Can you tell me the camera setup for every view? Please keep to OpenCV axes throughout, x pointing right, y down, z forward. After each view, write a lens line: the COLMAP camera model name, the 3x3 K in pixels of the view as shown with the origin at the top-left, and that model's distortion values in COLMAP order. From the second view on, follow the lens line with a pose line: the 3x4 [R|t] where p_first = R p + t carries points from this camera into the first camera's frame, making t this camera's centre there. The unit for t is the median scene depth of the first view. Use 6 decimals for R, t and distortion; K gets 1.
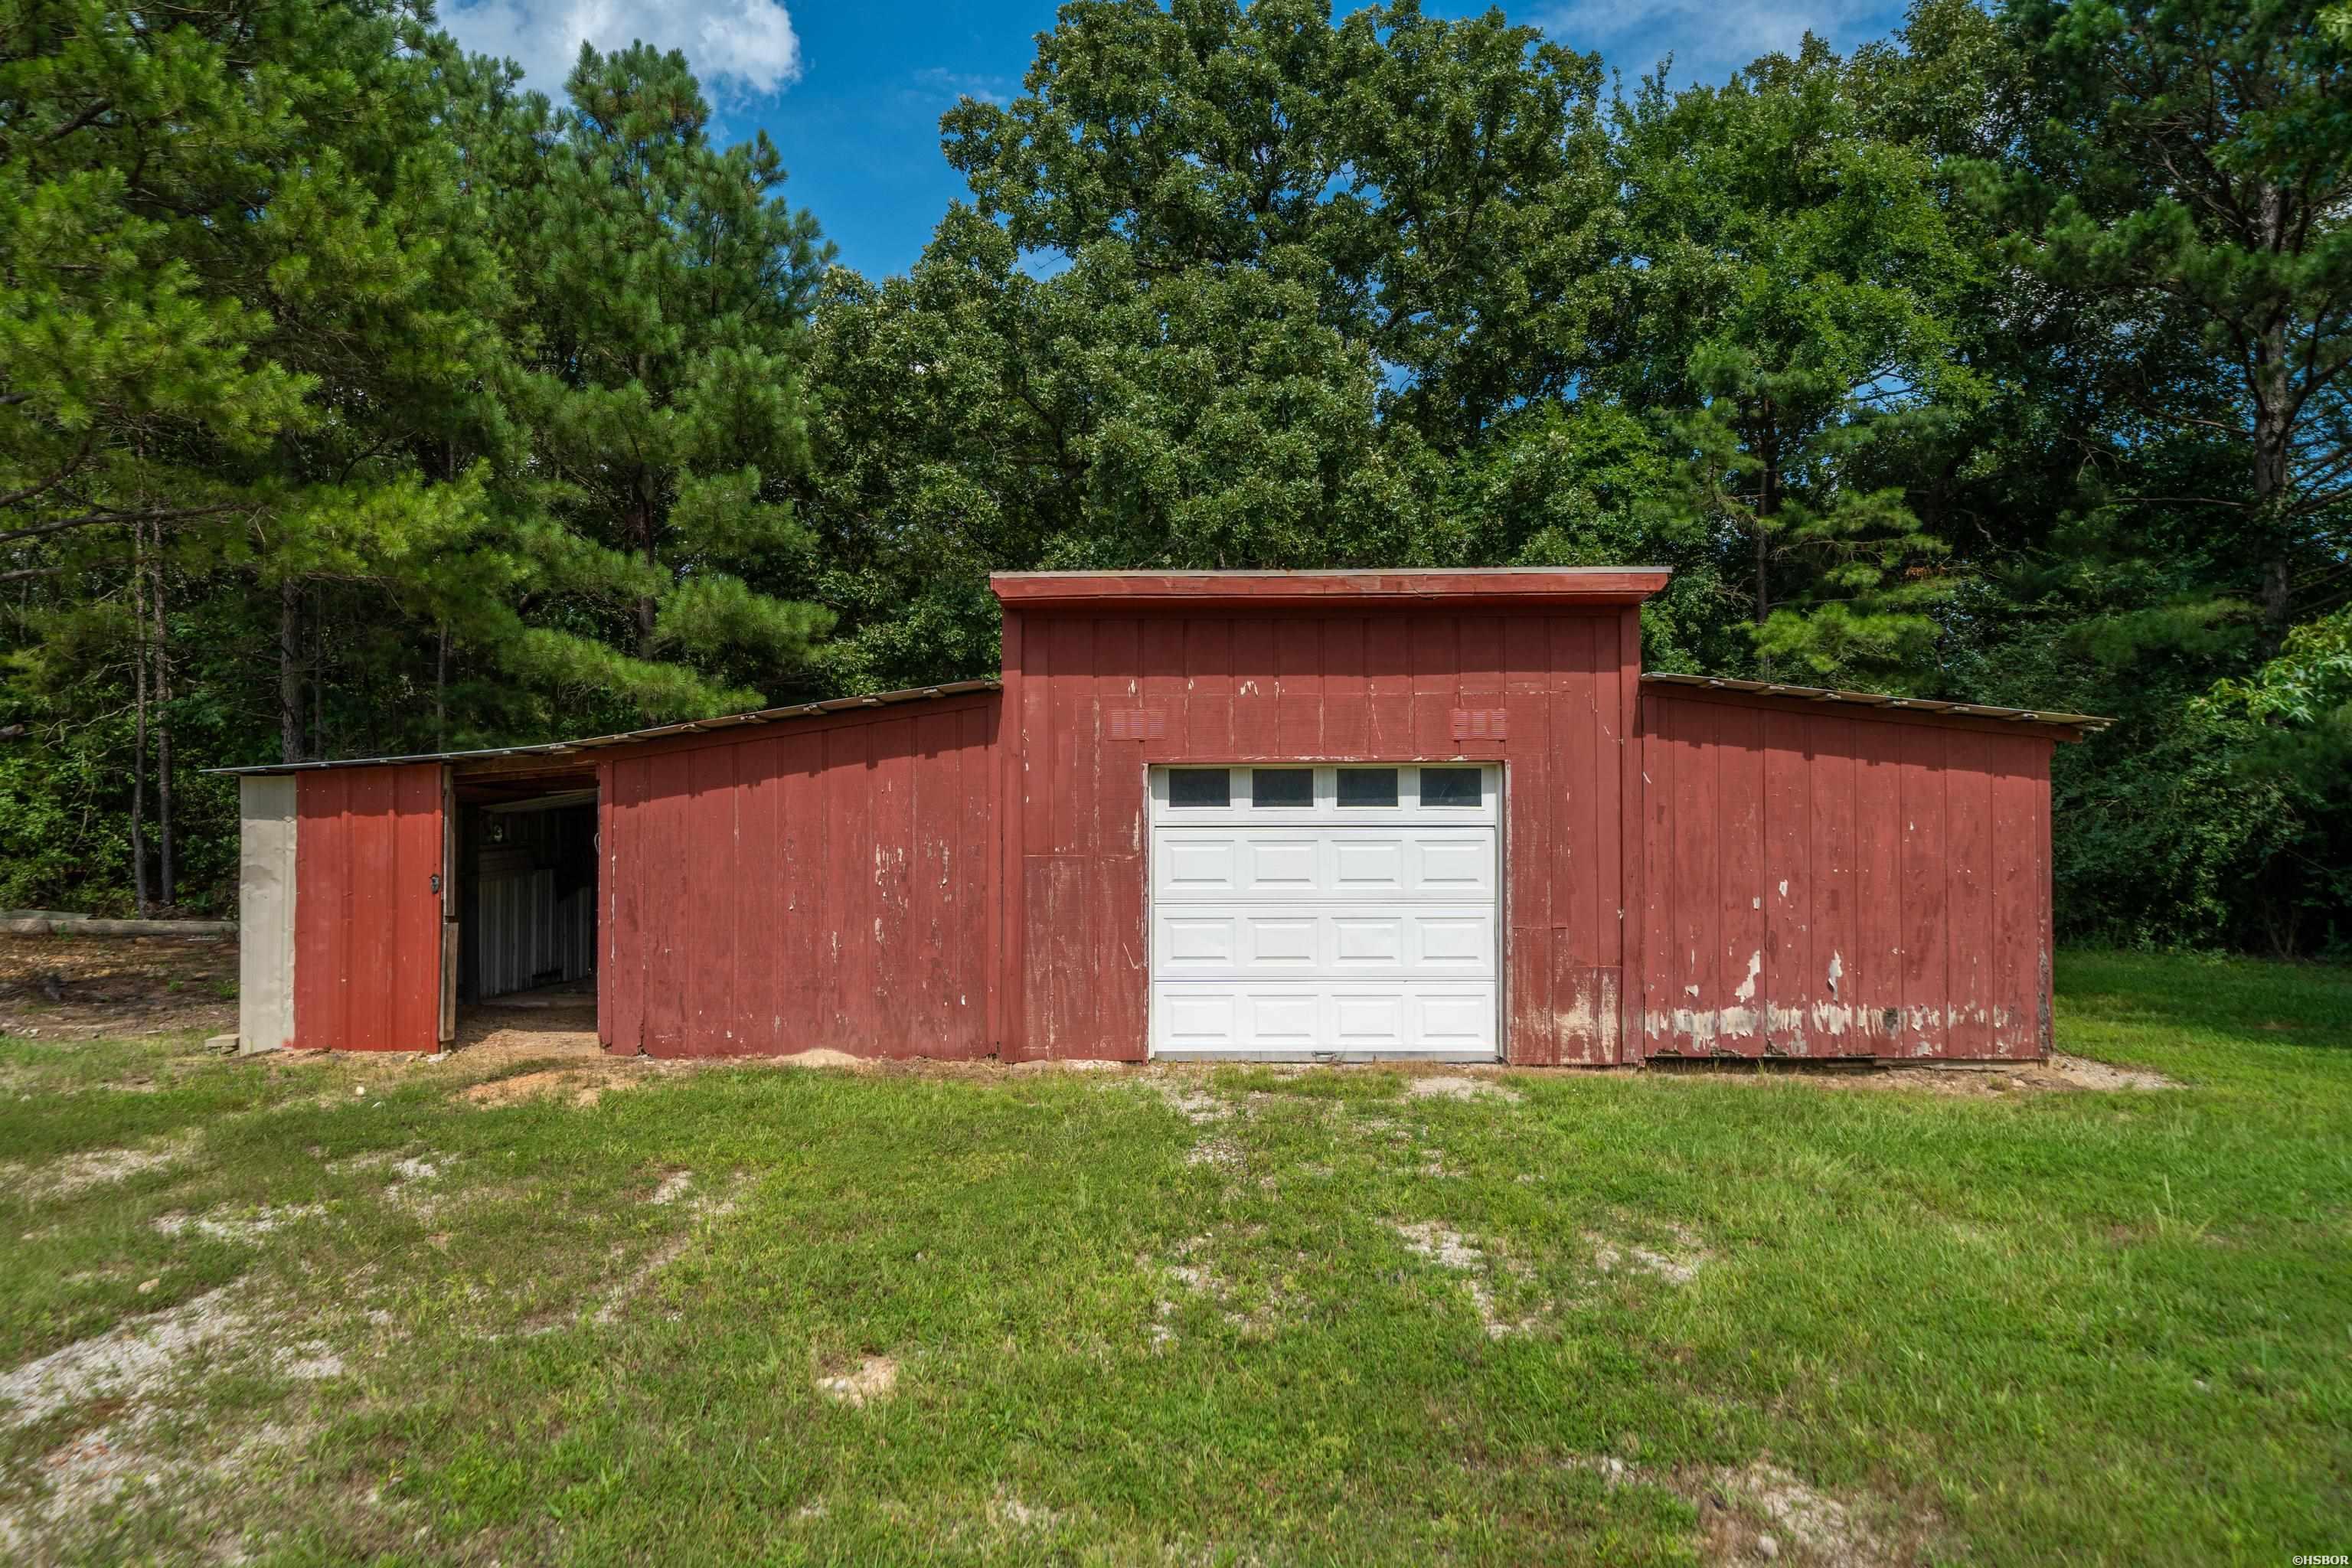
lens RADIAL K [[1392.8, 0, 1175.9], [0, 1392.8, 797.7], [0, 0, 1]] dist [0.006278, 0.001000]
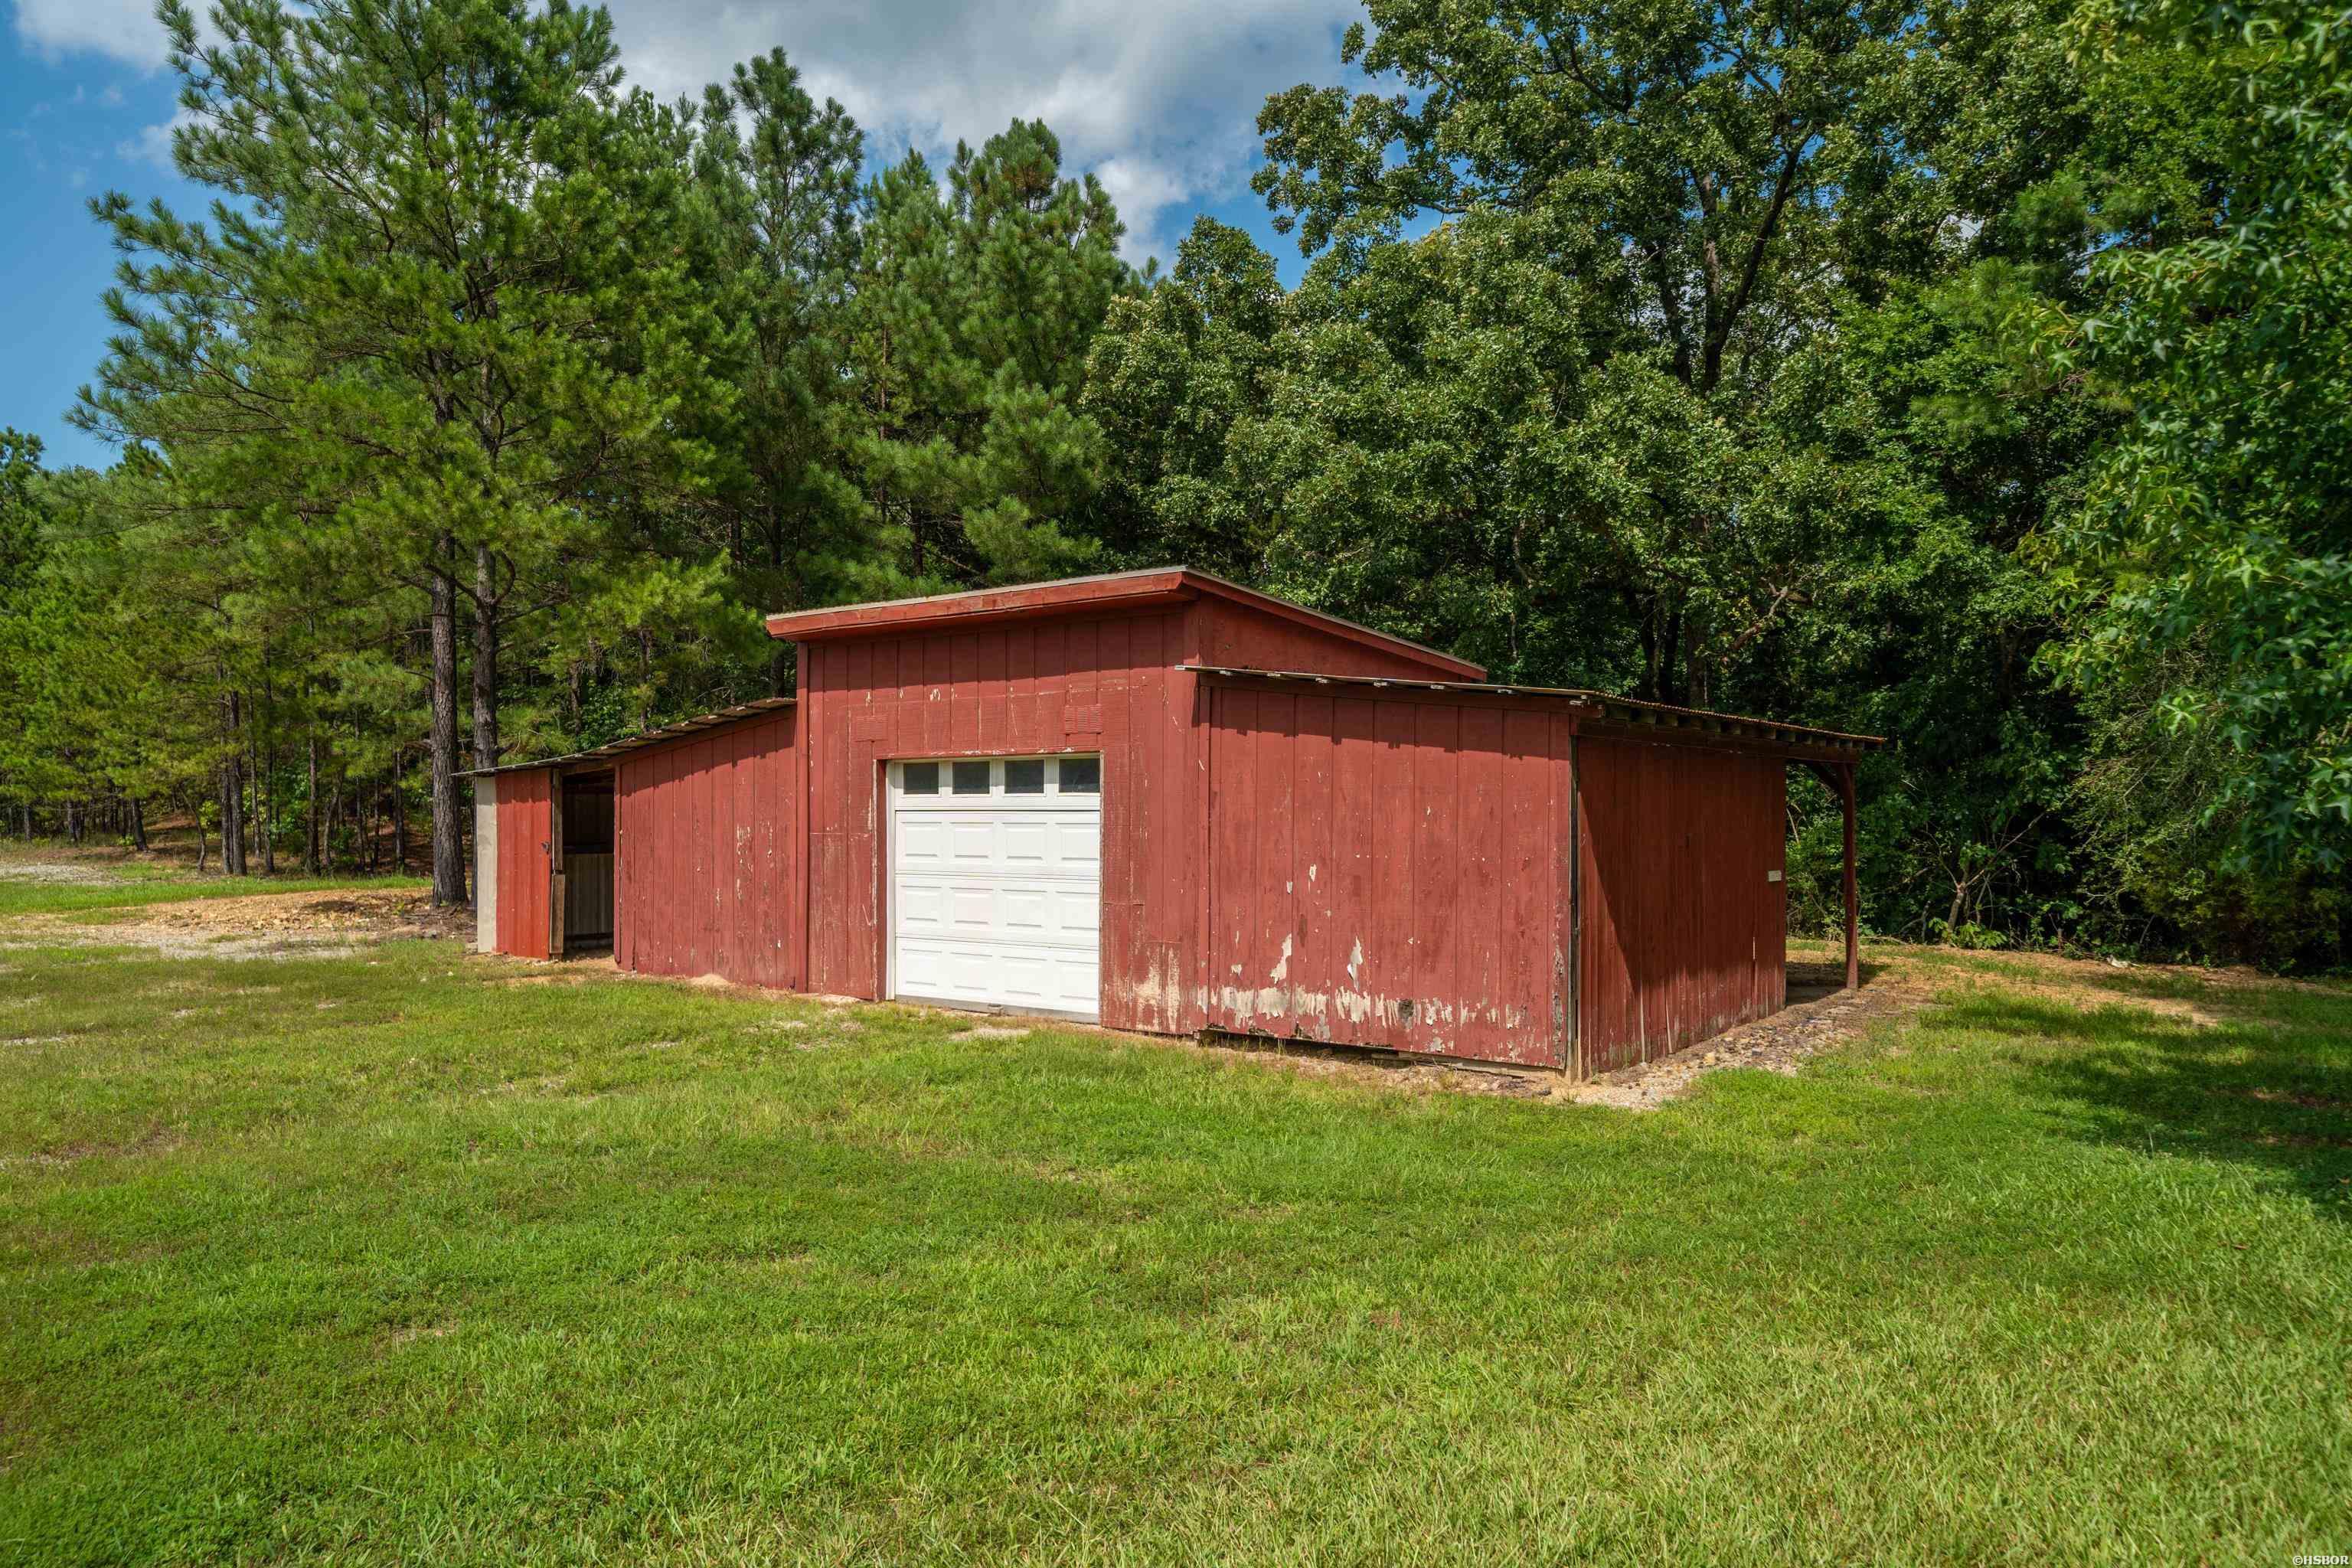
lens RADIAL K [[1604.0, 0, 1177.1], [0, 1604.0, 780.6], [0, 0, 1]] dist [-0.005294, -0.000463]
pose [[0.805255, -0.009374, -0.592855, 1.040469], [0.005111, 0.999948, -0.008869, 0.008441], [0.592907, 0.004112, 0.805260, 0.013550]]
